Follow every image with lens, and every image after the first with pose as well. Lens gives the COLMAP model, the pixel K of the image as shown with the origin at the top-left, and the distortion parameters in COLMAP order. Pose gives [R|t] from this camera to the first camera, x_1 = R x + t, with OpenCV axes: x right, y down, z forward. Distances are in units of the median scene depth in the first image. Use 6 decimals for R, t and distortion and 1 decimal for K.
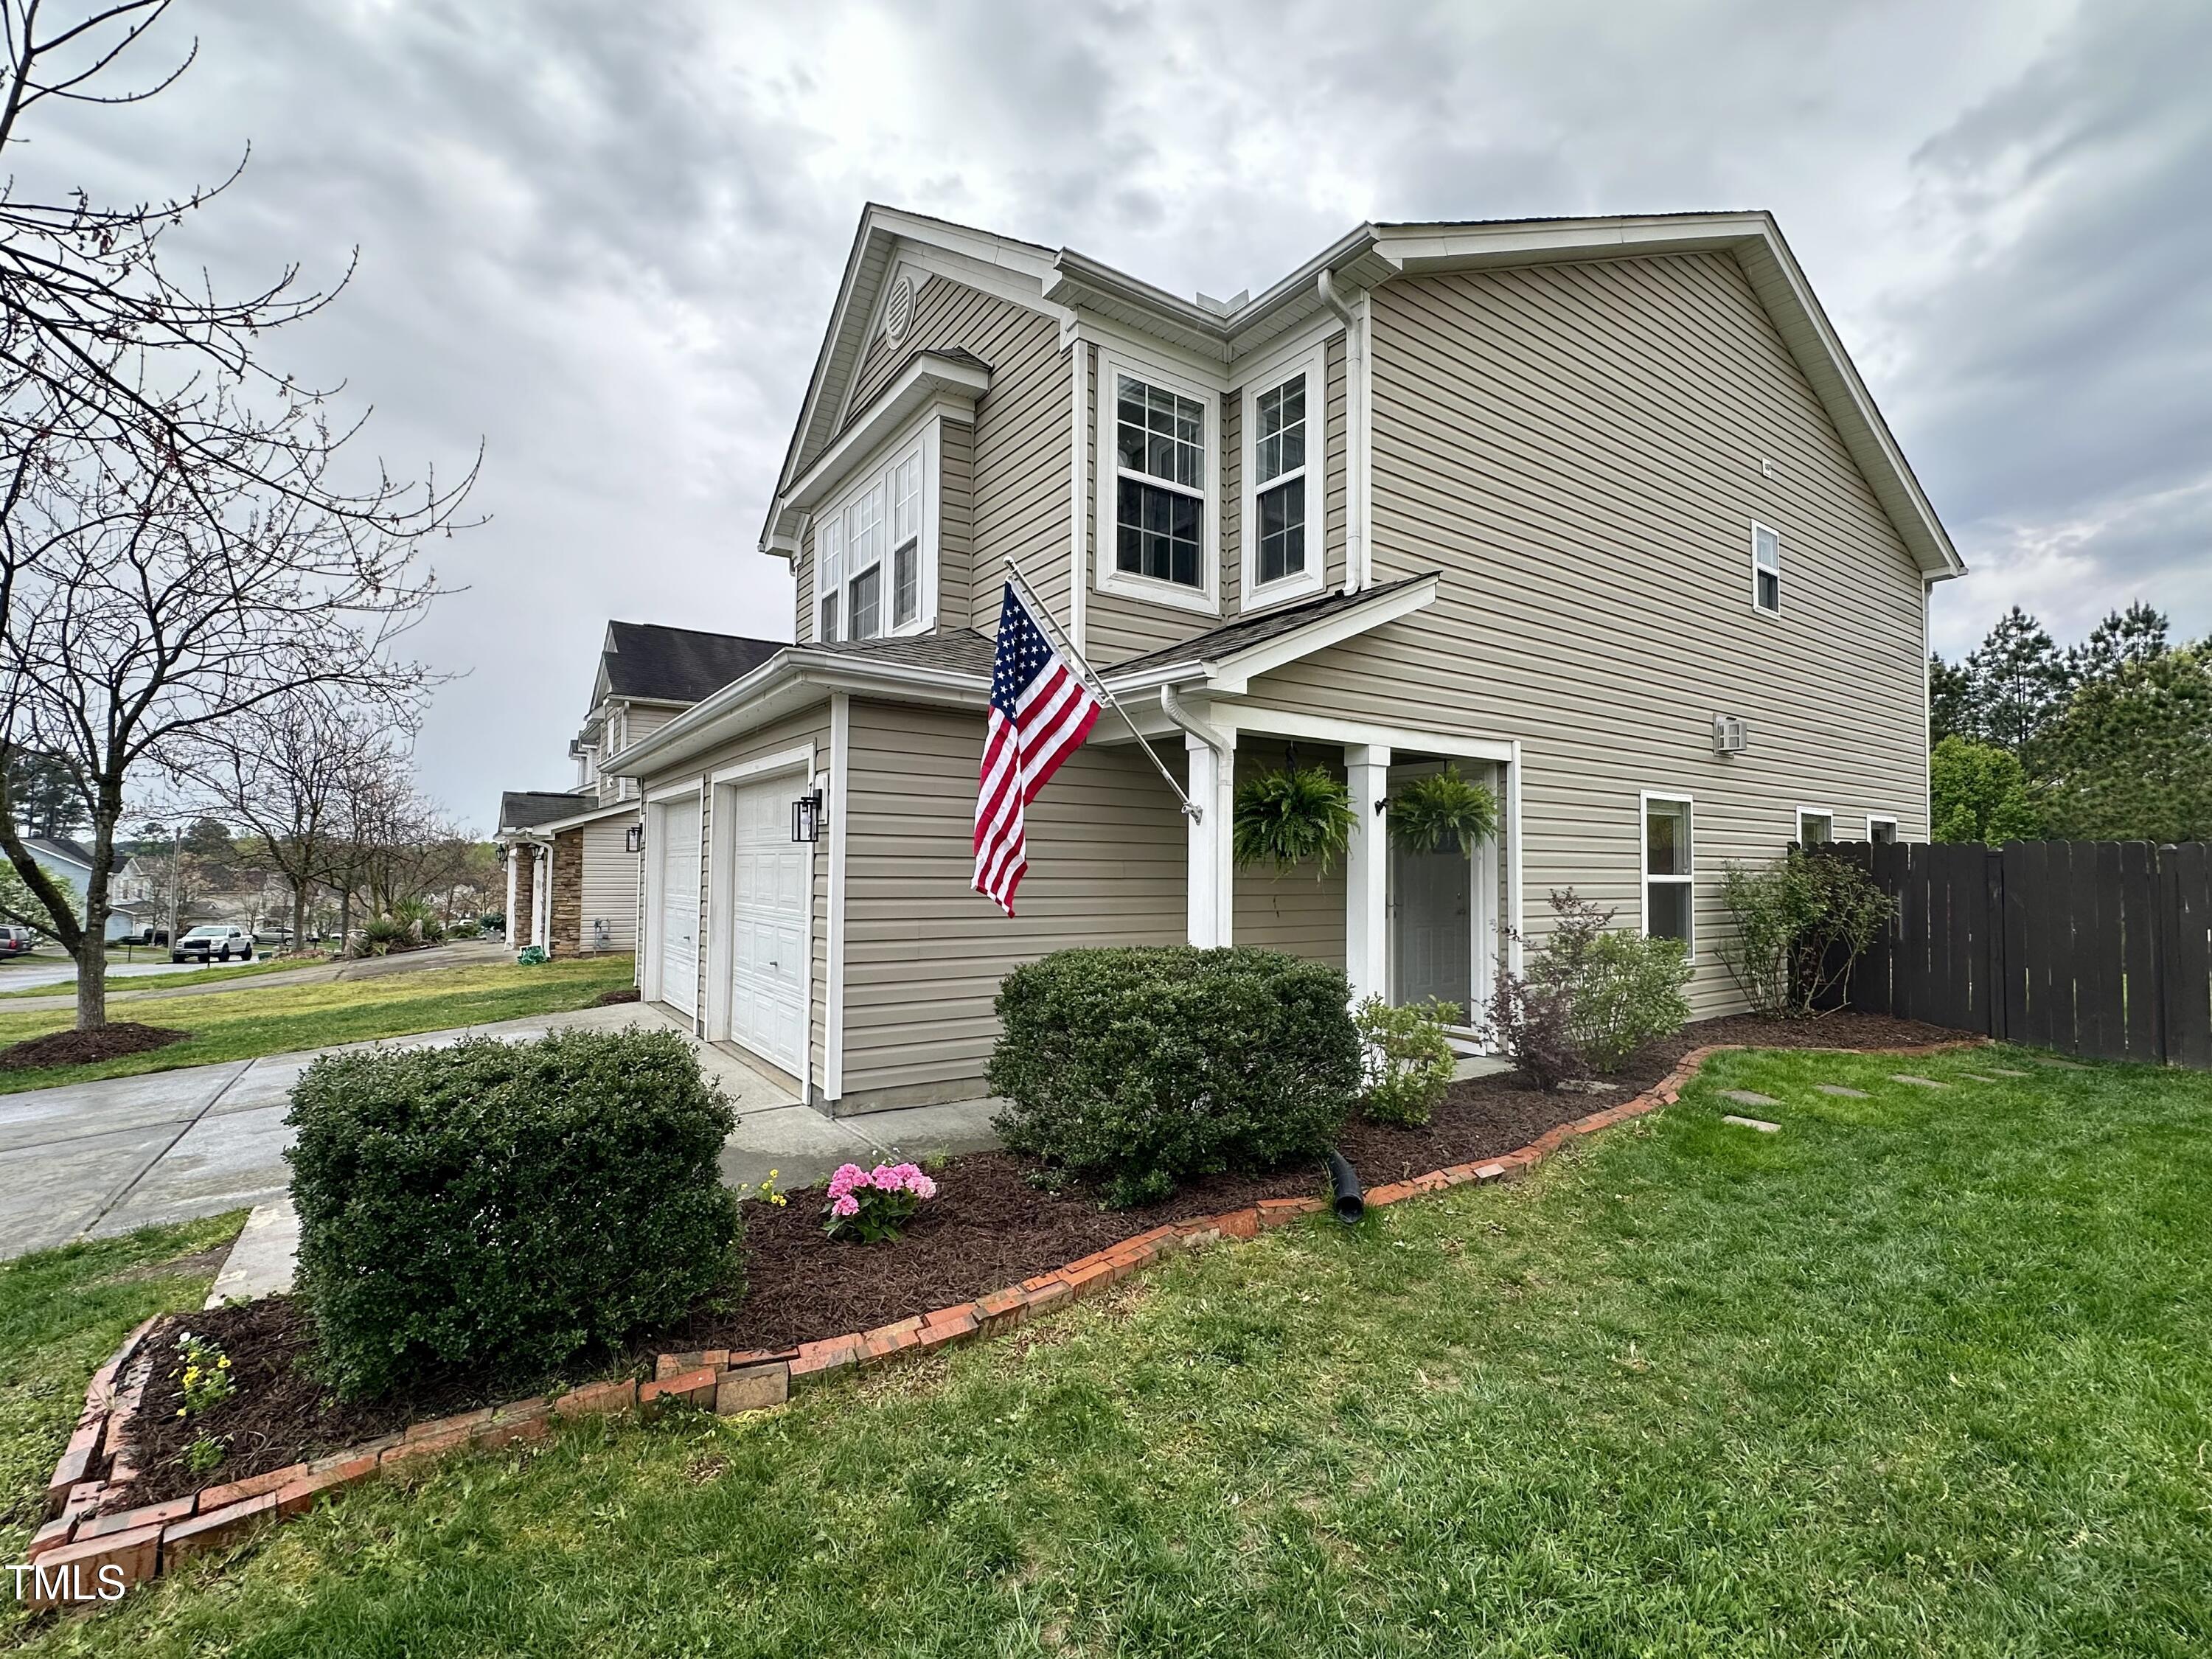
lens RADIAL K [[972.6, 0, 1111.2], [0, 972.6, 833.9], [0, 0, 1]] dist [-0.001840, 0.000111]
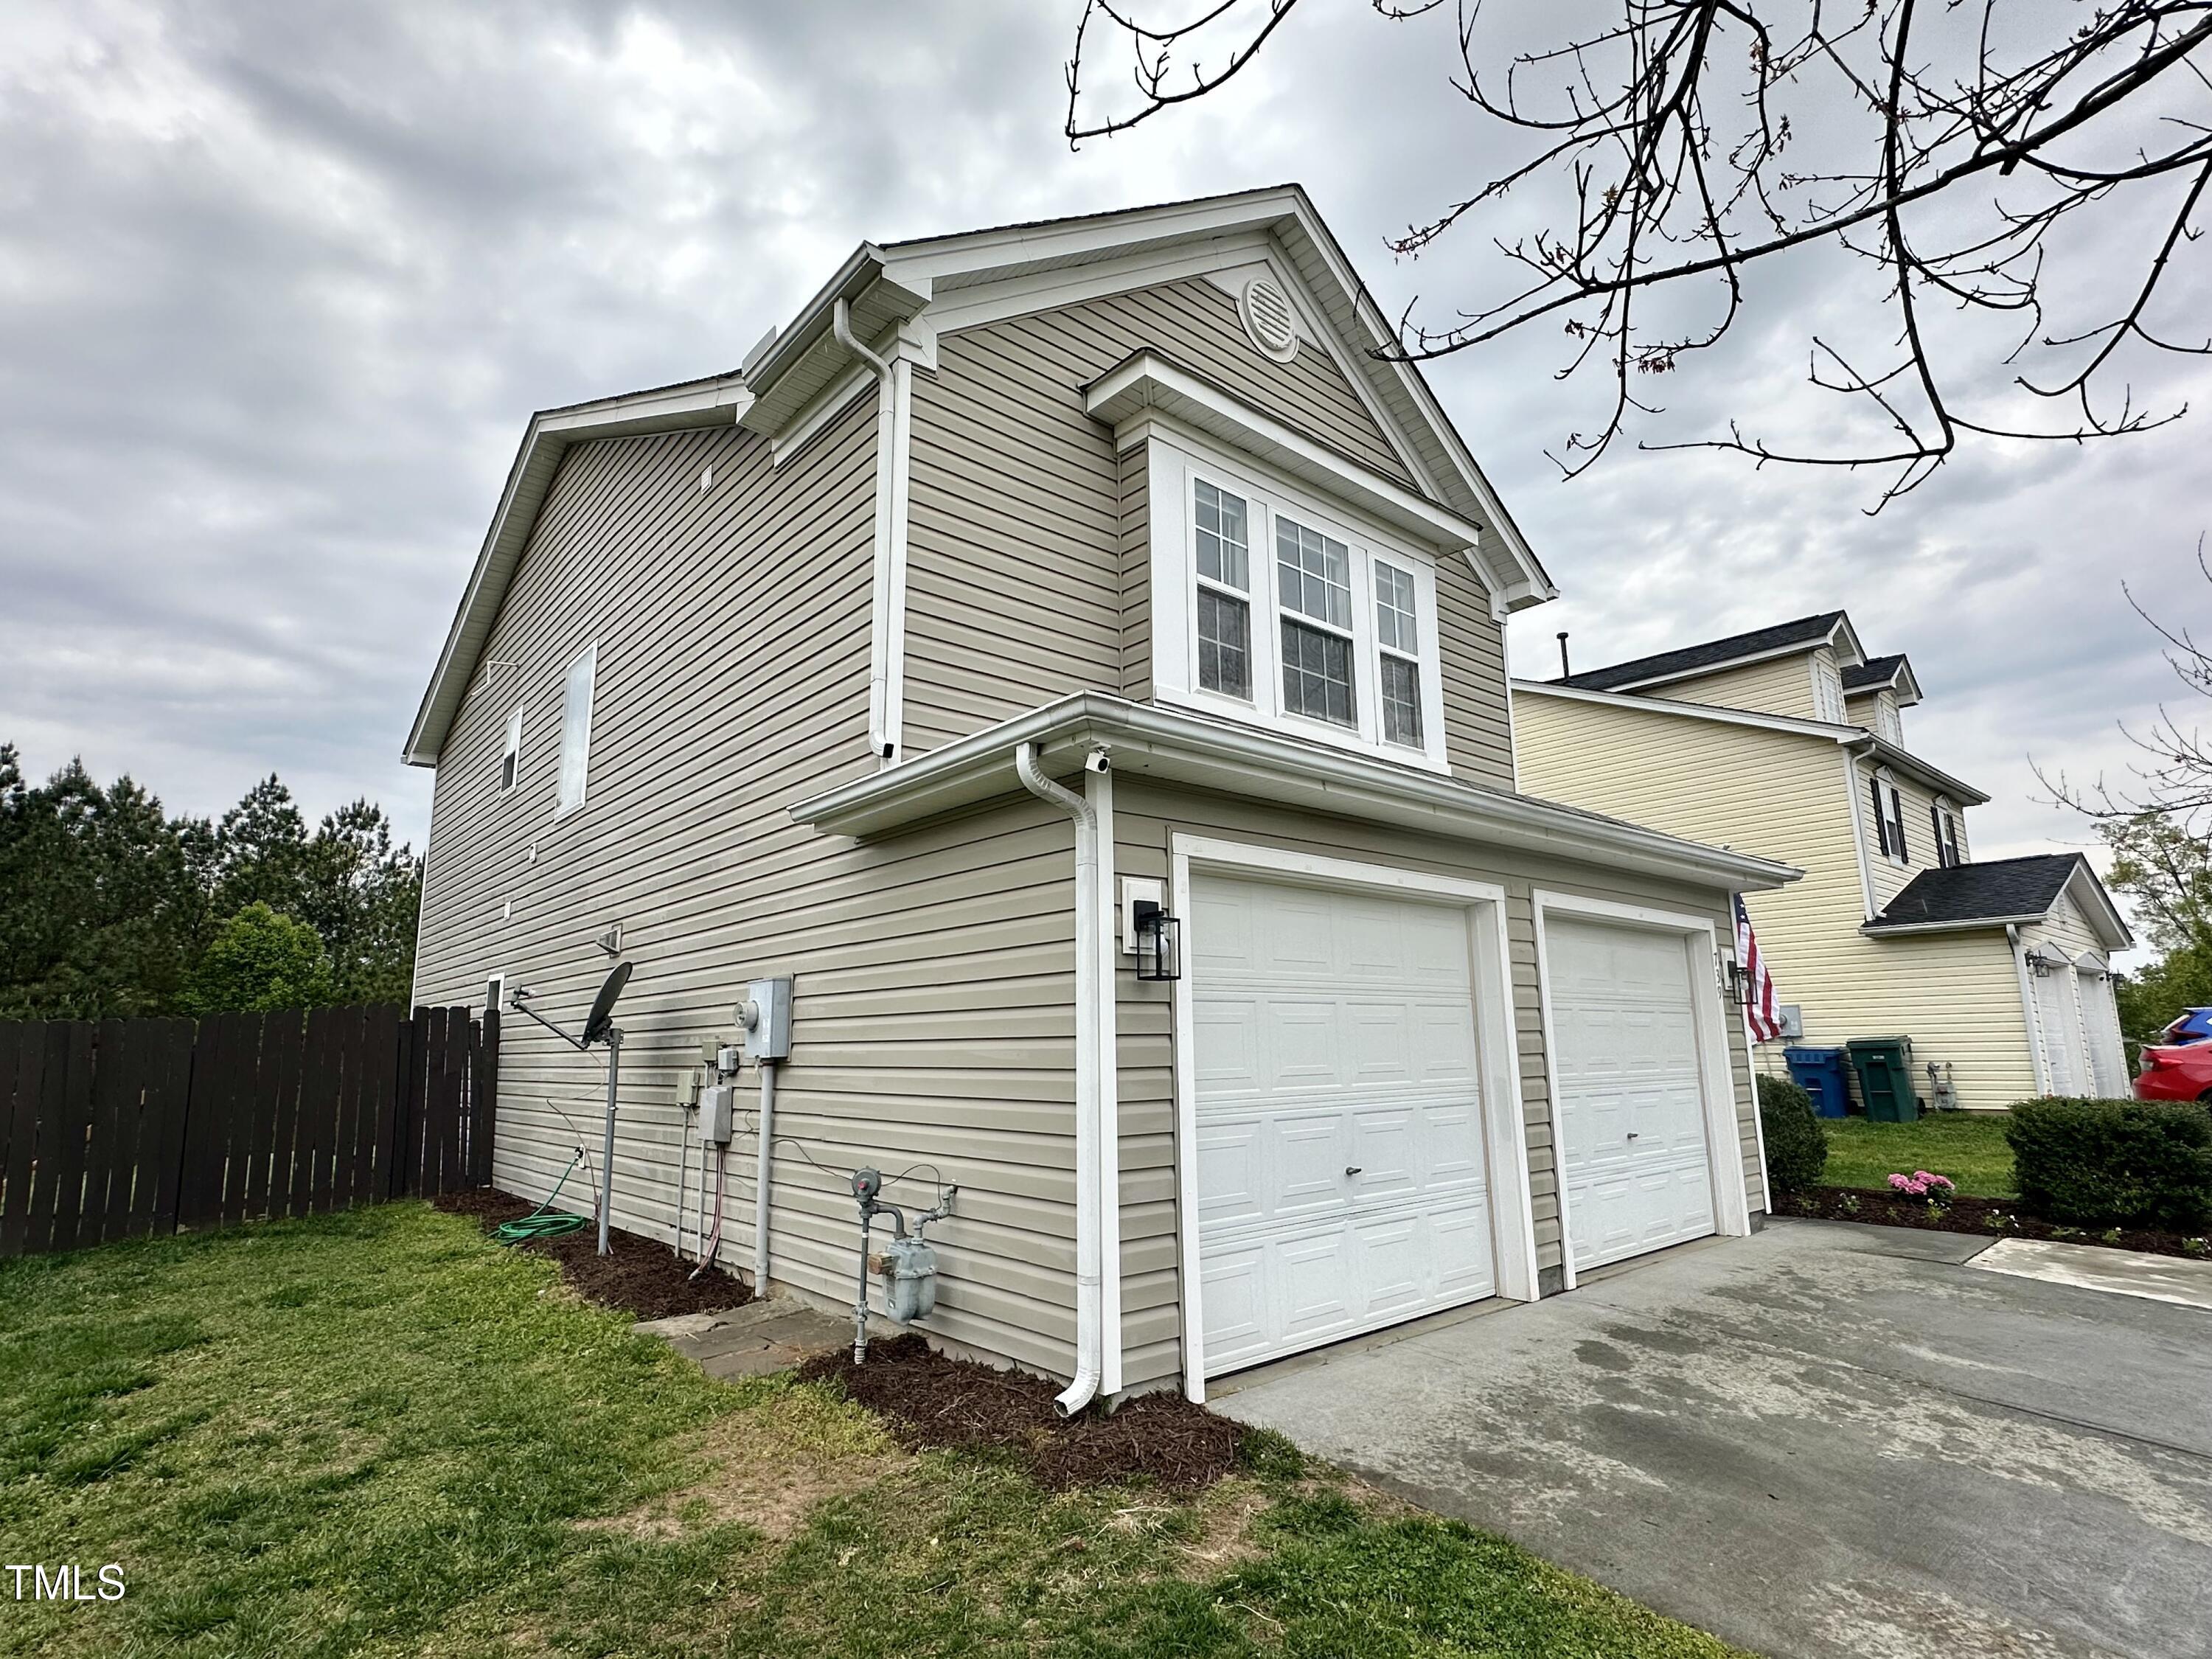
lens RADIAL K [[1124.5, 0, 1095.7], [0, 1124.5, 836.5], [0, 0, 1]] dist [-0.002012, -0.000717]
pose [[-0.098843, 0.177173, 0.979204, -1.467272], [-0.023337, 0.983339, -0.180277, 0.066790], [-0.994829, -0.040670, -0.093061, 1.727793]]
